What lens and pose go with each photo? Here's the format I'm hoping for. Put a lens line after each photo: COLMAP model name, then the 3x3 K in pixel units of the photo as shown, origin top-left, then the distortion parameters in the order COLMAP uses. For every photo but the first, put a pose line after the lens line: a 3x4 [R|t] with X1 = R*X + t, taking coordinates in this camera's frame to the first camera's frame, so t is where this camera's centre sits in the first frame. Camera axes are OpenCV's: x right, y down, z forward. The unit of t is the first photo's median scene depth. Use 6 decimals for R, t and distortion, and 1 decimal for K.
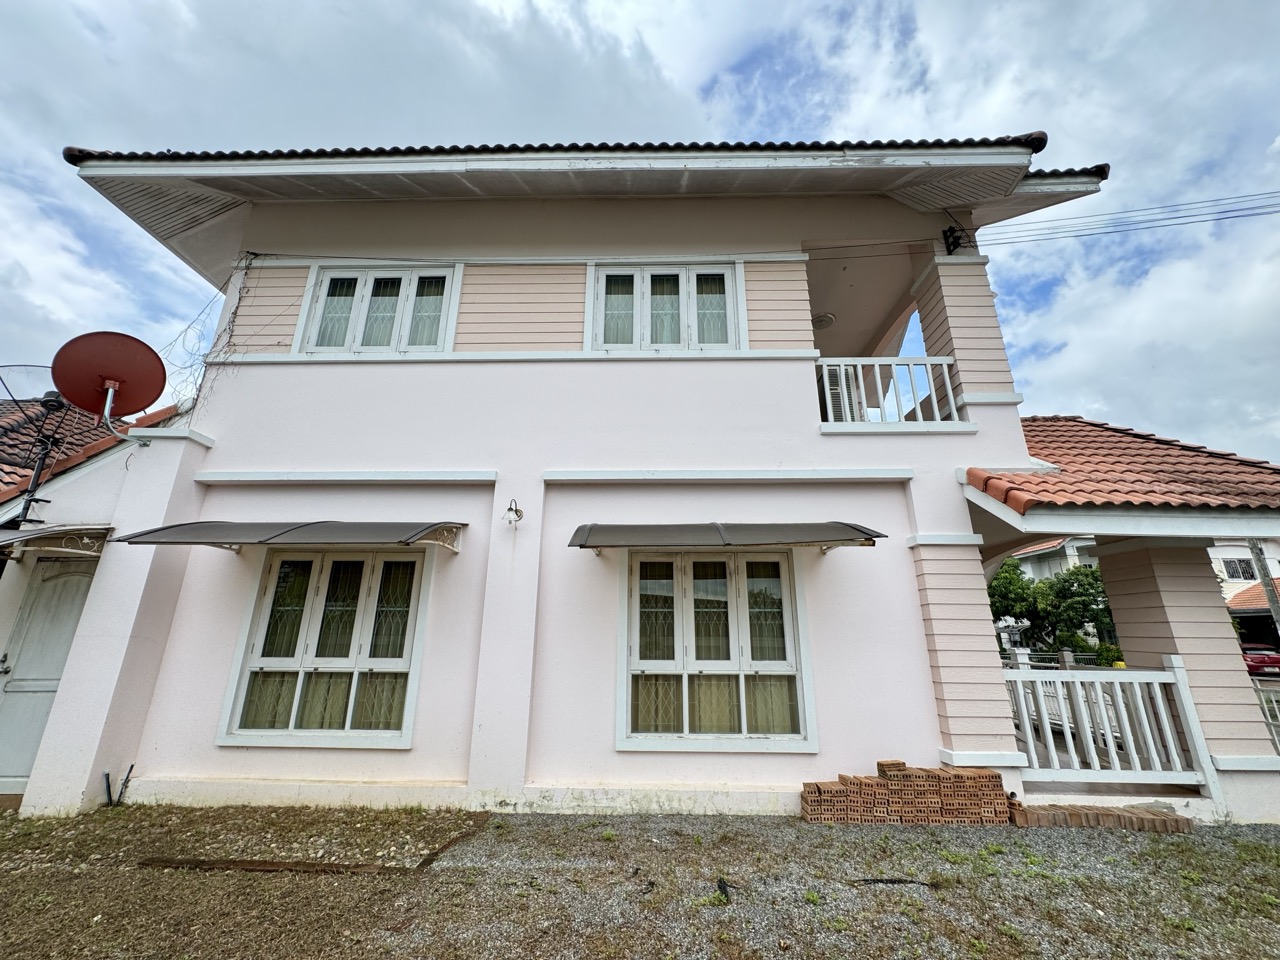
lens RADIAL K [[517.3, 0, 696.4], [0, 517.3, 502.0], [0, 0, 1]] dist [-0.001396, -0.000239]
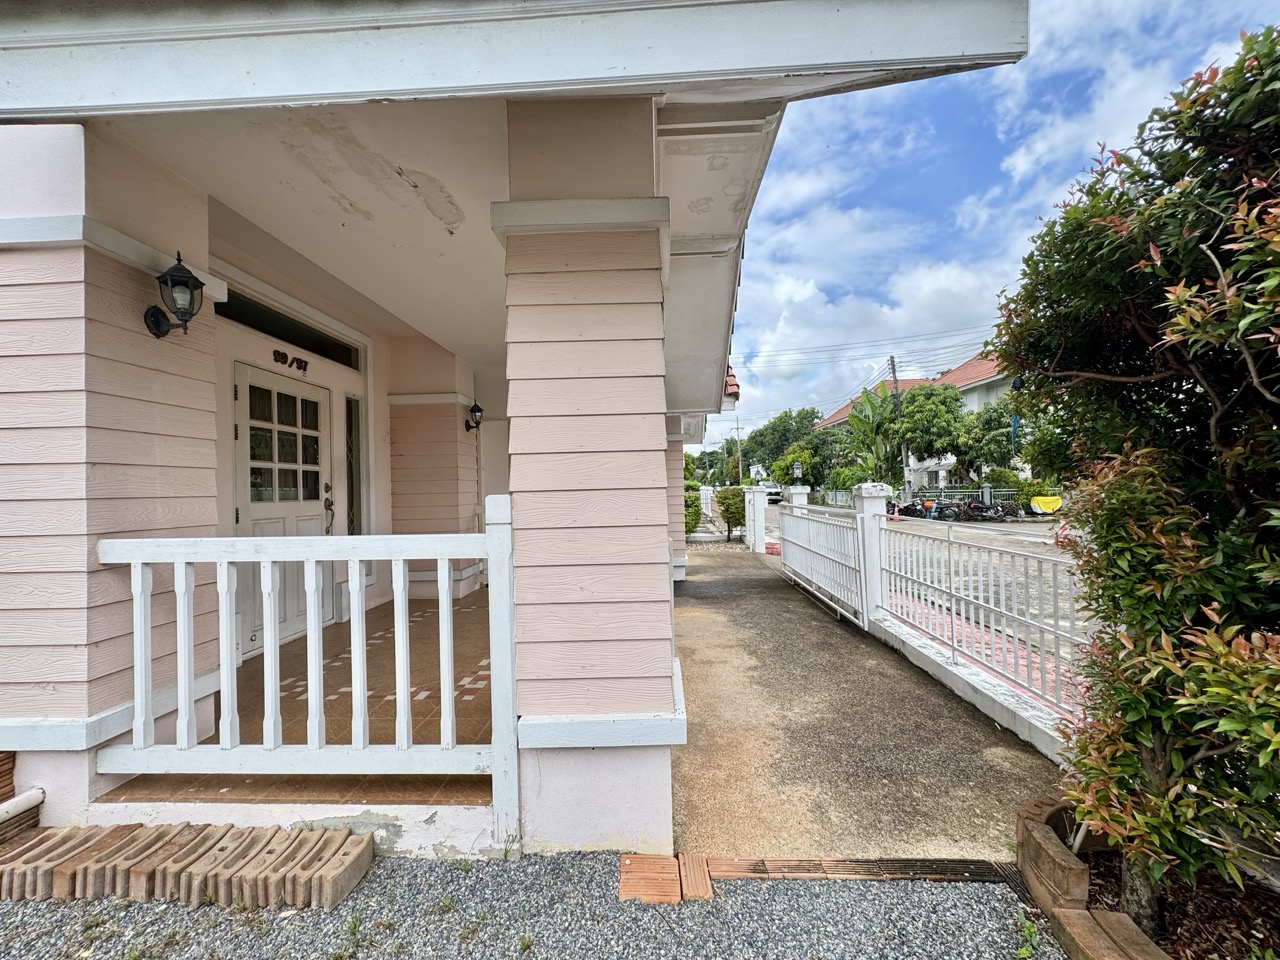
lens RADIAL K [[517.3, 0, 696.4], [0, 517.3, 502.0], [0, 0, 1]] dist [-0.001396, -0.000239]
pose [[0.999533, -0.030350, -0.003586, 1.104853], [0.030113, 0.958074, 0.284934, 0.189203], [-0.005212, -0.284909, 0.958540, 0.602842]]
